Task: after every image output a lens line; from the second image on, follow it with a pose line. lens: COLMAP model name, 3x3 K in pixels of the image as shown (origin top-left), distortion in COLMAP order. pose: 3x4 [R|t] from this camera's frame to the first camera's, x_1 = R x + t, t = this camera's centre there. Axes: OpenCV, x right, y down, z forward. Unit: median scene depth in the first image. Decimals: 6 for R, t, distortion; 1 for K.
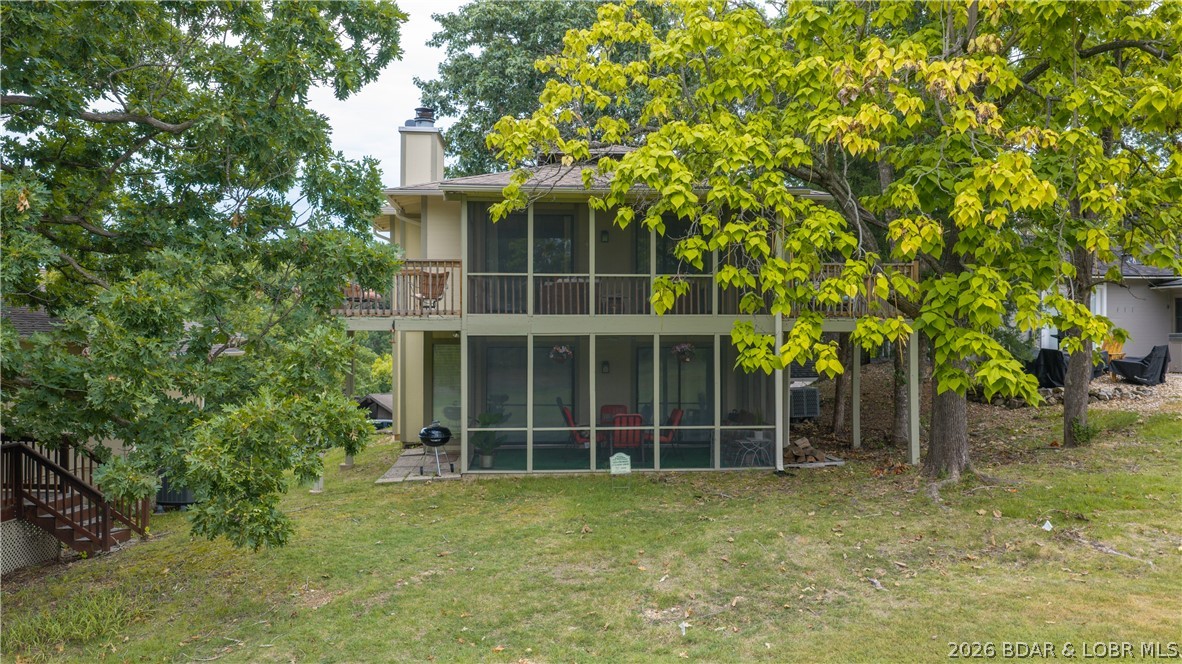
lens RADIAL K [[970.0, 0, 591.0], [0, 970.0, 332.0], [0, 0, 1]] dist [0.010136, -0.038136]
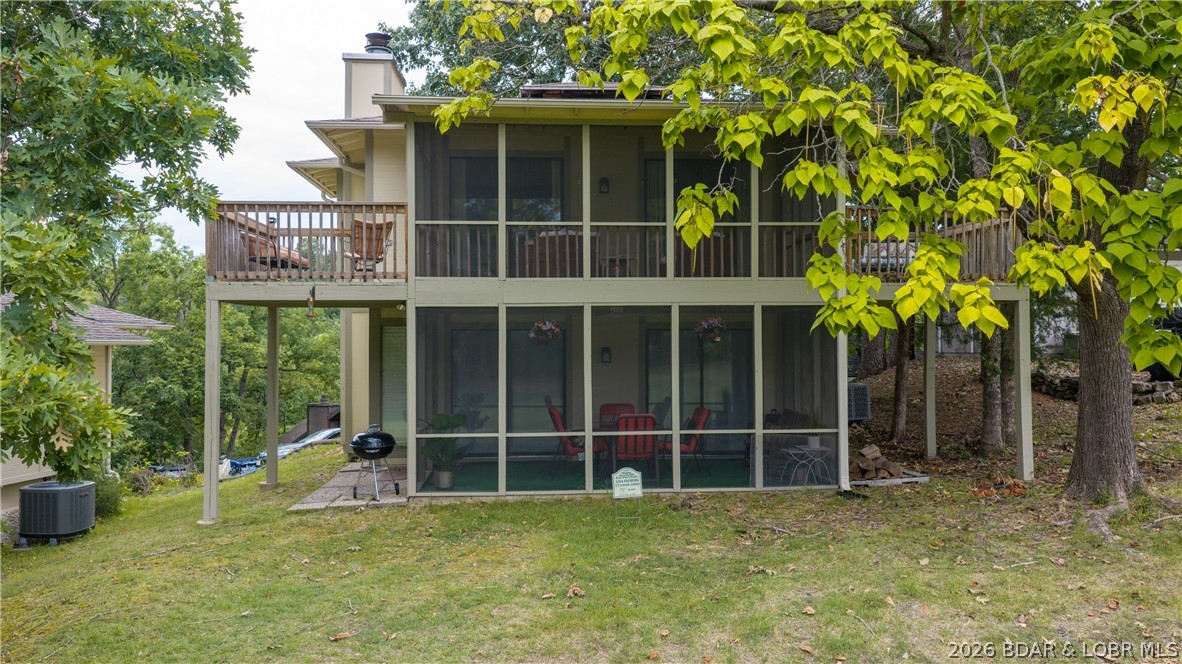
lens RADIAL K [[970.0, 0, 591.0], [0, 970.0, 332.0], [0, 0, 1]] dist [0.010136, -0.038136]
pose [[0.999985, -0.005025, -0.002128, 0.006149], [0.005002, 0.999930, -0.010680, 0.033462], [0.002181, 0.010670, 0.999941, 0.293590]]
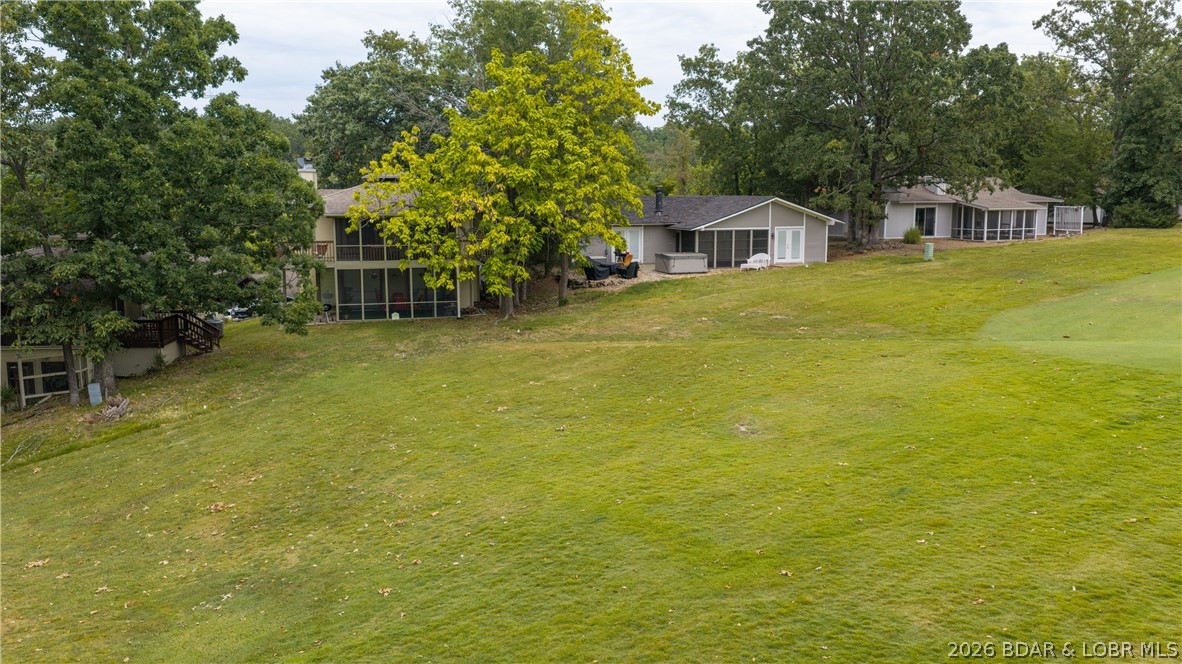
lens RADIAL K [[970.0, 0, 591.0], [0, 970.0, 332.0], [0, 0, 1]] dist [0.010136, -0.038136]
pose [[0.985597, -0.024248, 0.167362, 0.114257], [-0.000628, 0.989135, 0.147010, -0.231470], [-0.169108, -0.144998, 0.974873, -1.831748]]
